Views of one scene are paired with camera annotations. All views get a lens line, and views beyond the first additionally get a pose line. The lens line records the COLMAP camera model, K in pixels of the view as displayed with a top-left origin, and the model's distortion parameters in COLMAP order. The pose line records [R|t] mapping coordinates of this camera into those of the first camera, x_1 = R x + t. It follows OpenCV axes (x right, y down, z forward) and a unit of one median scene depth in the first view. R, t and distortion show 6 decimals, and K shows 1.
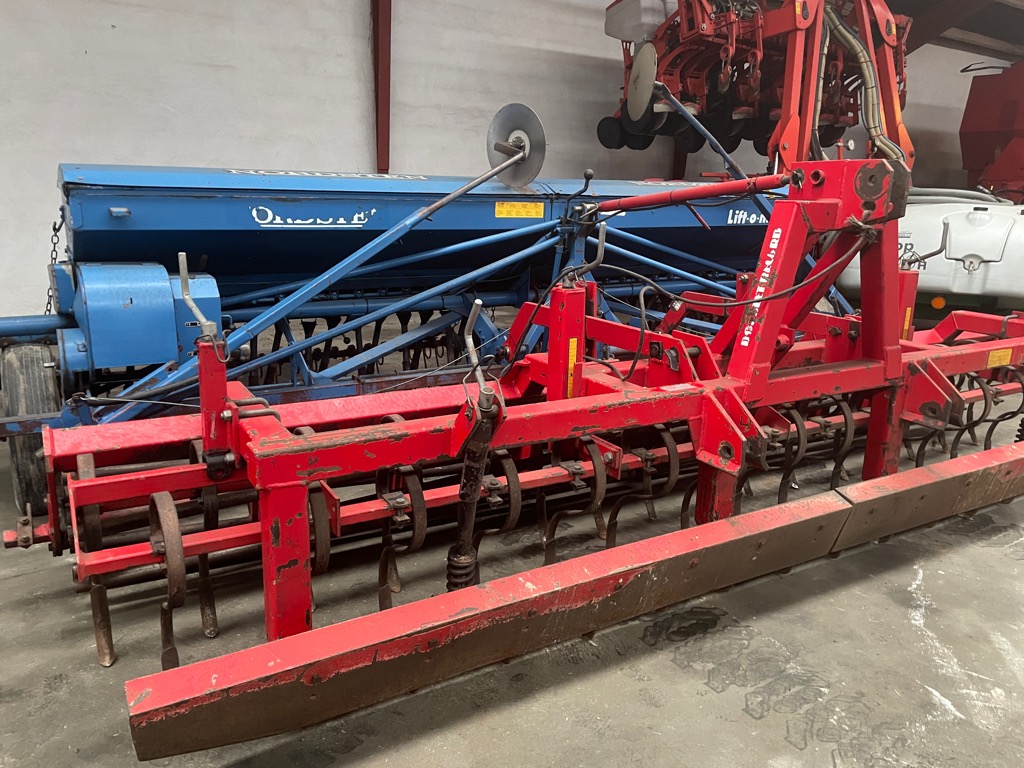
lens RADIAL K [[773.8, 0, 506.3], [0, 773.8, 385.2], [0, 0, 1]] dist [0.087406, -0.117421]
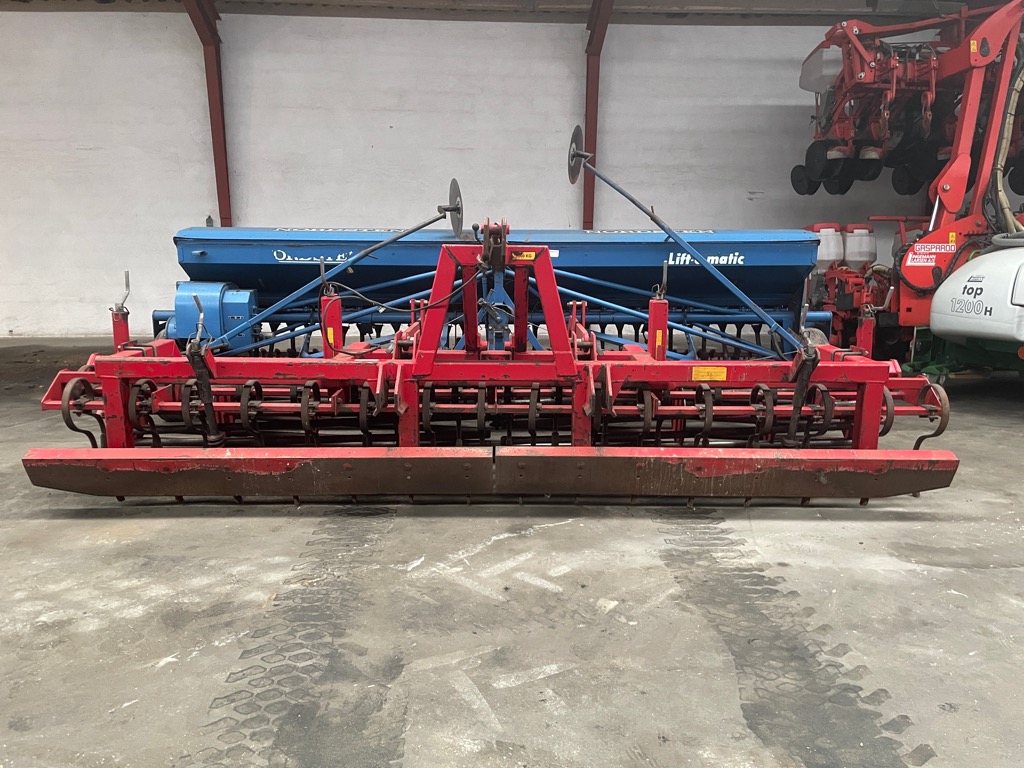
lens RADIAL K [[772.5, 0, 510.7], [0, 772.5, 387.4], [0, 0, 1]] dist [0.095720, -0.127492]
pose [[0.866149, 0.082010, -0.493012, 0.941389], [-0.109933, 0.993548, -0.027865, 0.052493], [0.487546, 0.078333, 0.869576, -0.174675]]
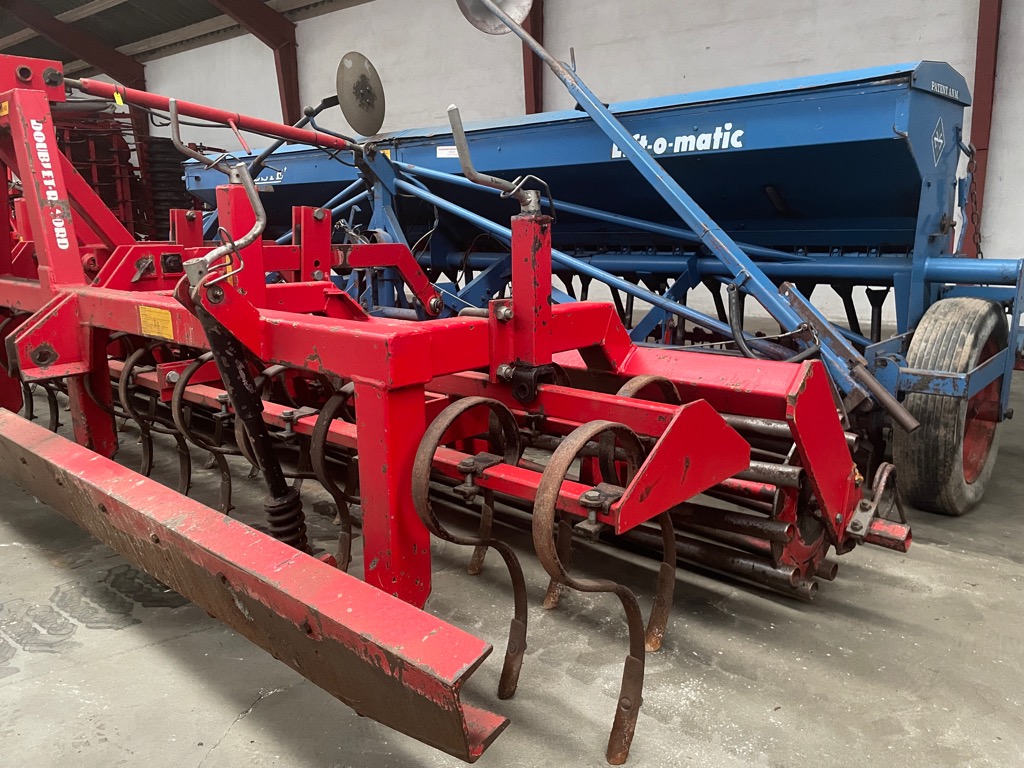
lens RADIAL K [[774.2, 0, 513.9], [0, 774.2, 388.2], [0, 0, 1]] dist [0.088437, -0.119251]
pose [[0.300186, 0.172708, -0.938115, 1.243314], [-0.222116, 0.969094, 0.107337, -0.106282], [0.927660, 0.176150, 0.329270, 1.051503]]
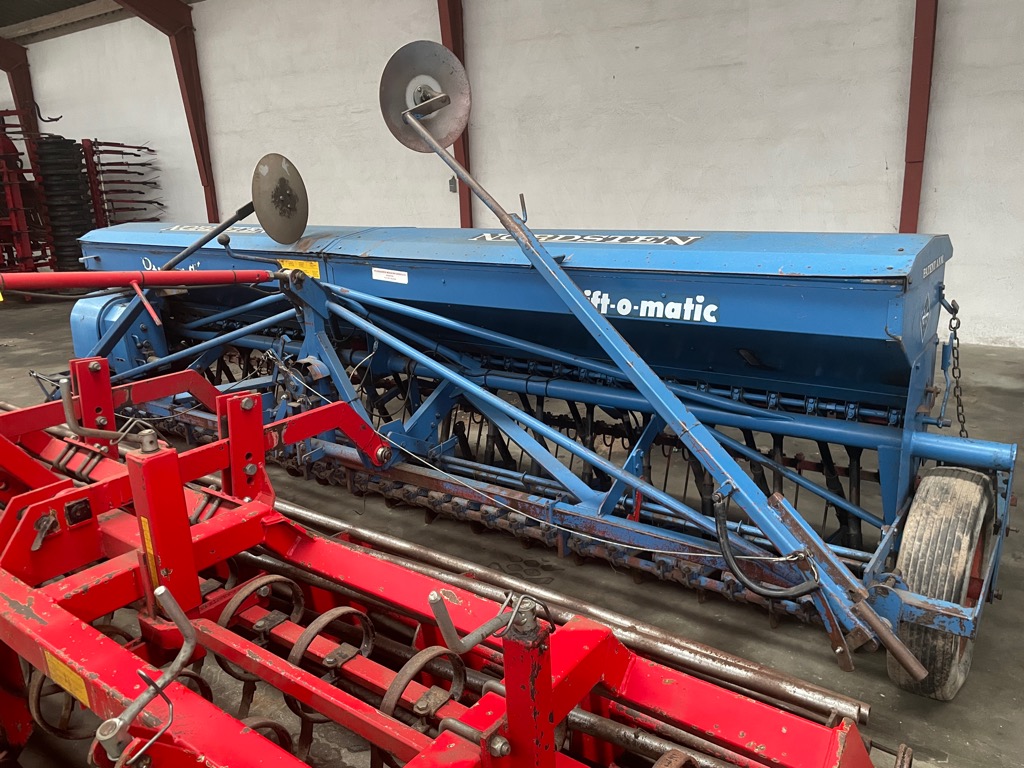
lens RADIAL K [[772.5, 0, 510.7], [0, 772.5, 387.4], [0, 0, 1]] dist [0.095720, -0.127492]
pose [[0.387111, 0.216954, -0.896145, 1.114450], [-0.179174, 0.971096, 0.157701, -0.328196], [0.904457, 0.099518, 0.414795, 1.017776]]
